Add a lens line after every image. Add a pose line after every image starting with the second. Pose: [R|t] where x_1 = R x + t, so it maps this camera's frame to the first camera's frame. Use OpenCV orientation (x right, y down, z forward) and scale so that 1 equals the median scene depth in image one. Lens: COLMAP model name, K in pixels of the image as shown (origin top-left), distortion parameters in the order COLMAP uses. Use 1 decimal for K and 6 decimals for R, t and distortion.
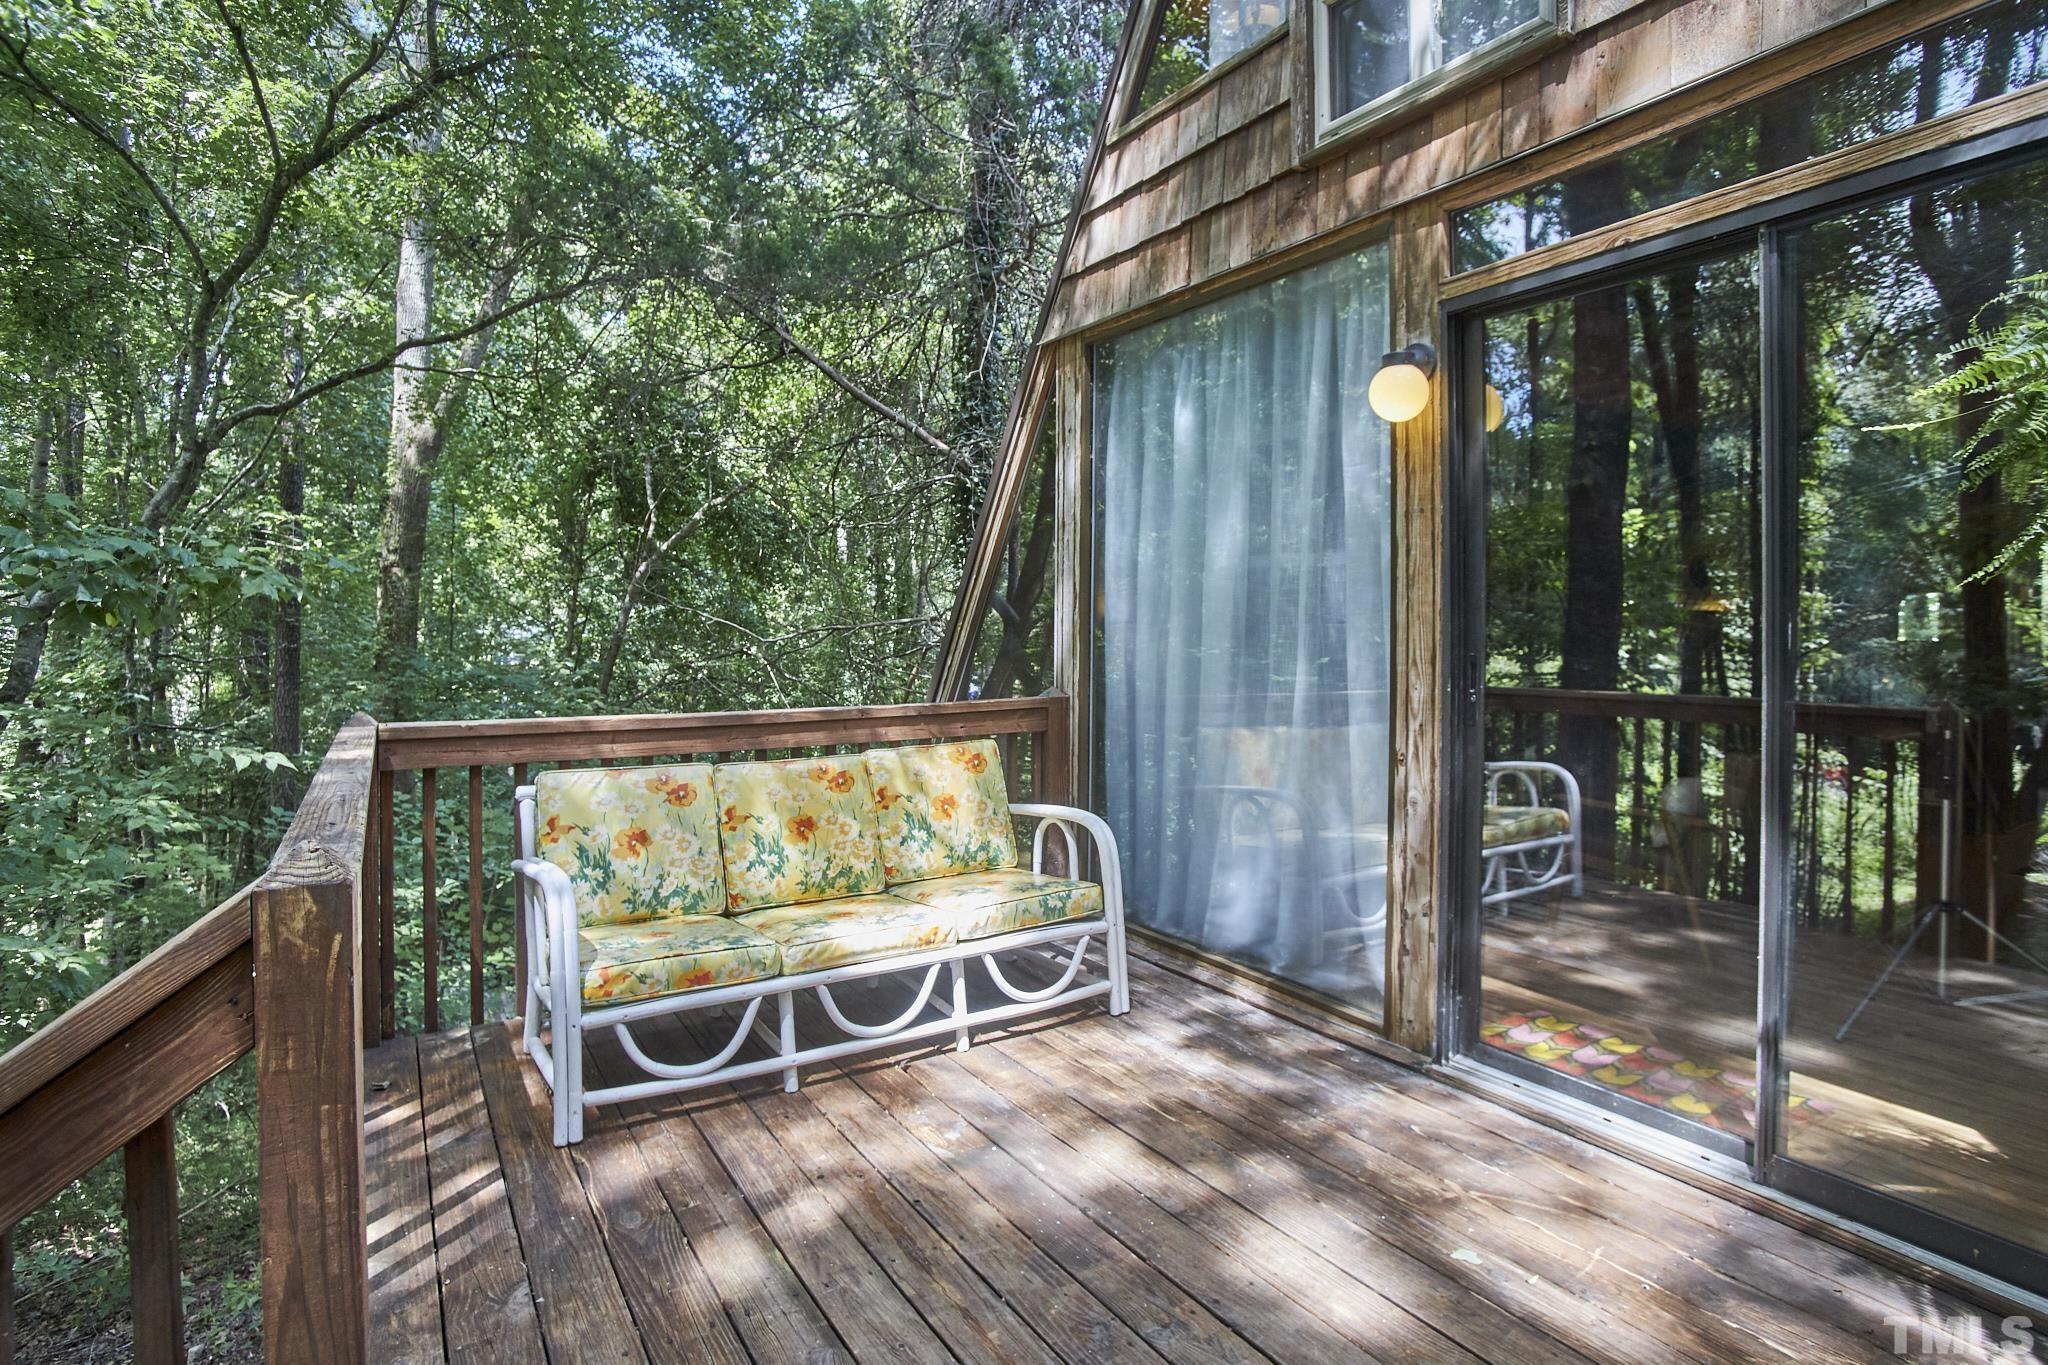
lens RADIAL K [[1024.7, 0, 1014.9], [0, 1024.7, 650.2], [0, 0, 1]] dist [-0.046579, 0.001140]
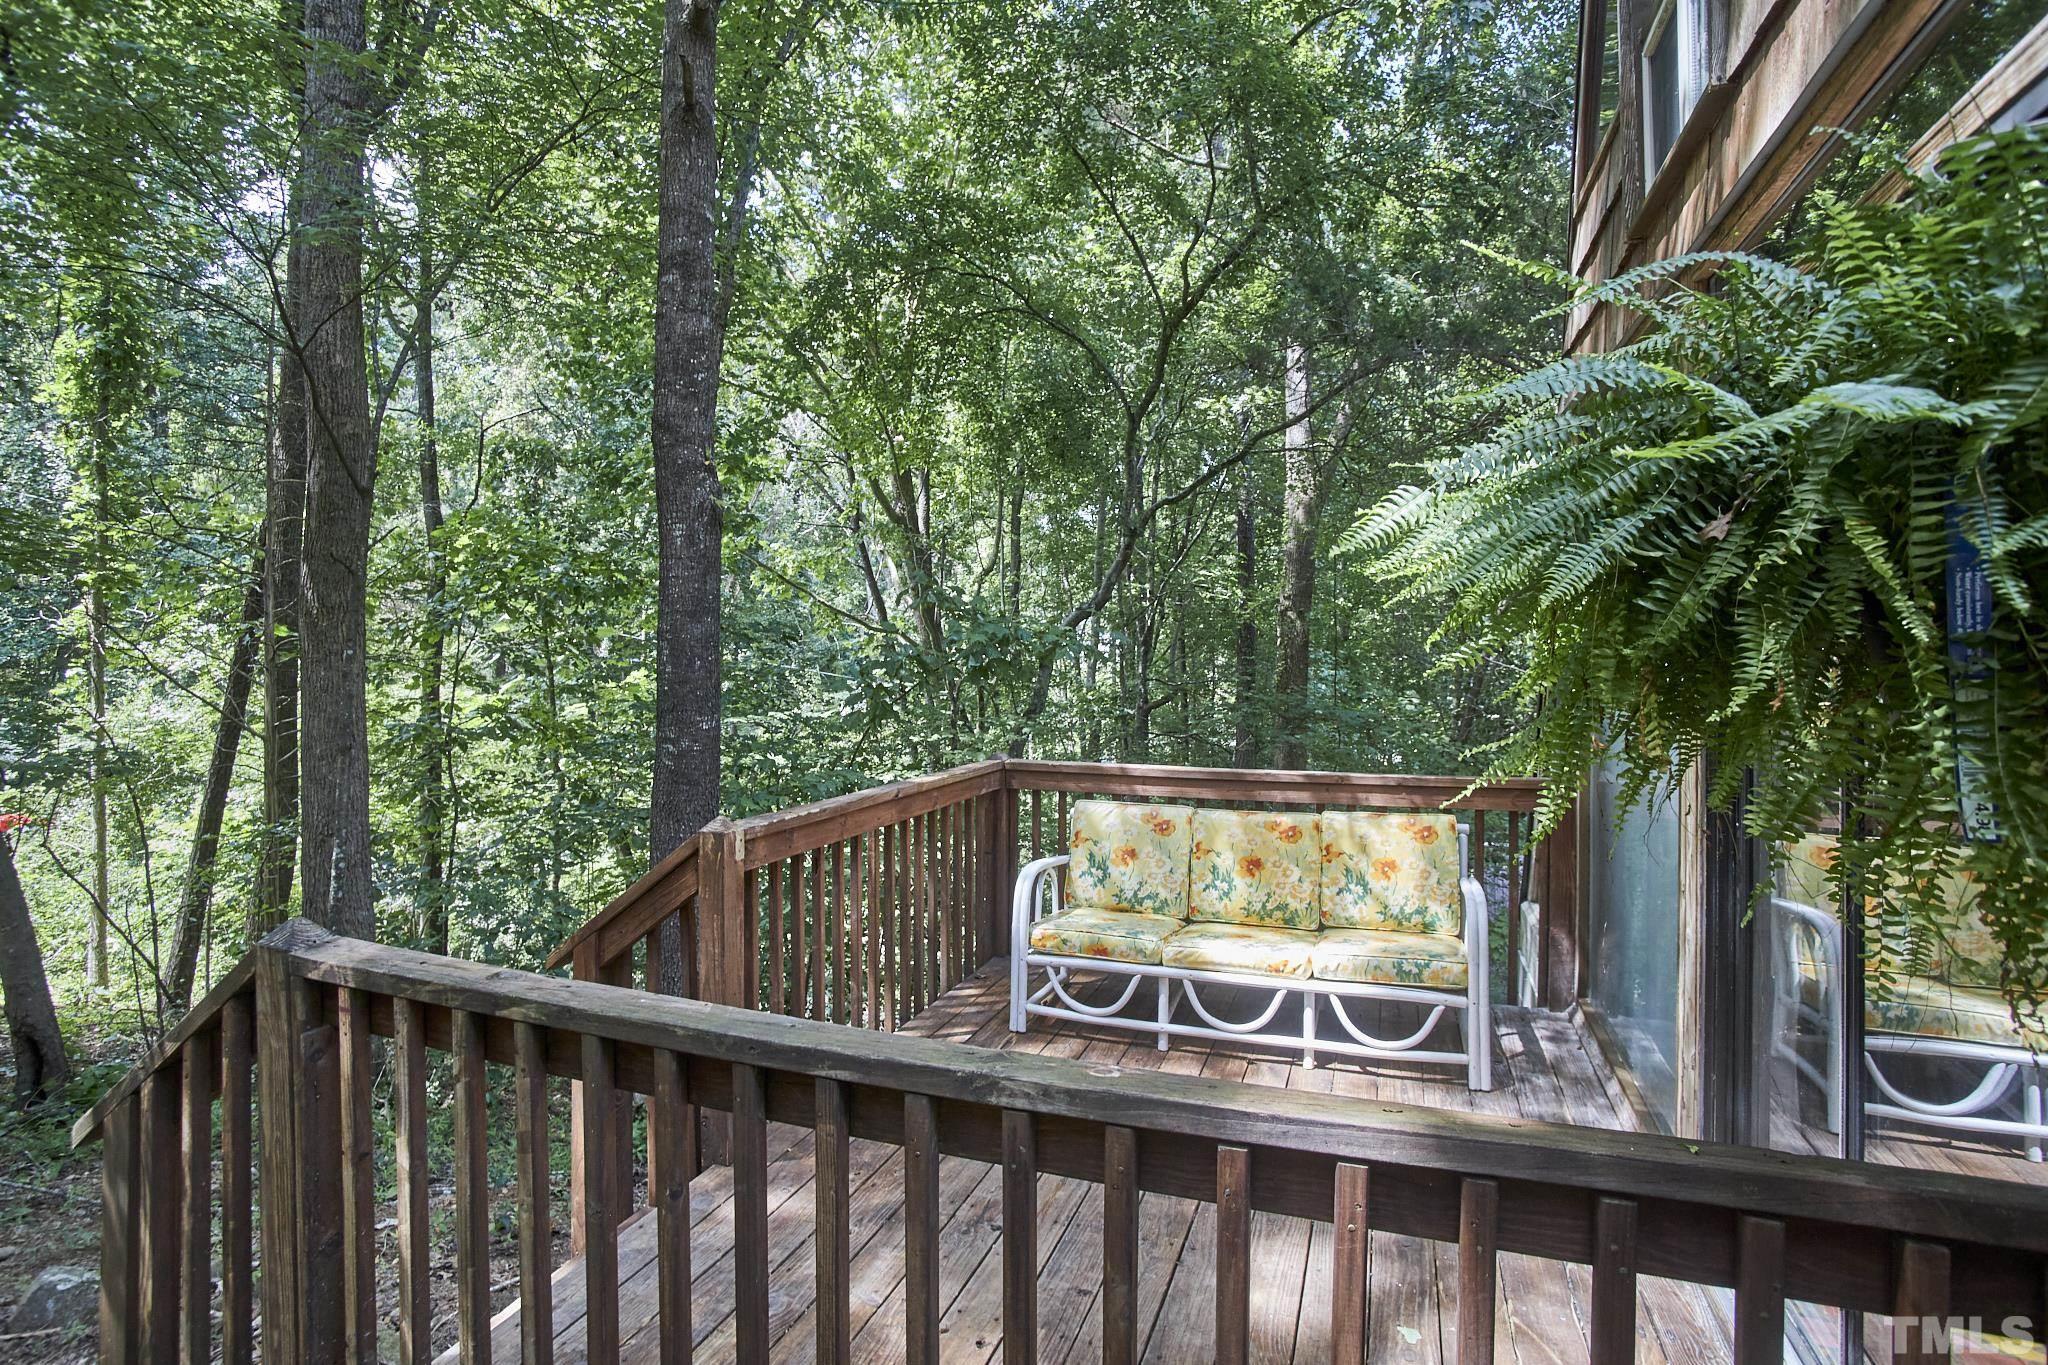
lens RADIAL K [[1024.7, 0, 1014.9], [0, 1024.7, 650.2], [0, 0, 1]] dist [-0.046579, 0.001140]
pose [[0.626203, 0.000001, -0.779660, 0.674236], [-0.015123, 0.999812, -0.012145, -0.085368], [0.779513, 0.019396, 0.626085, -0.039364]]
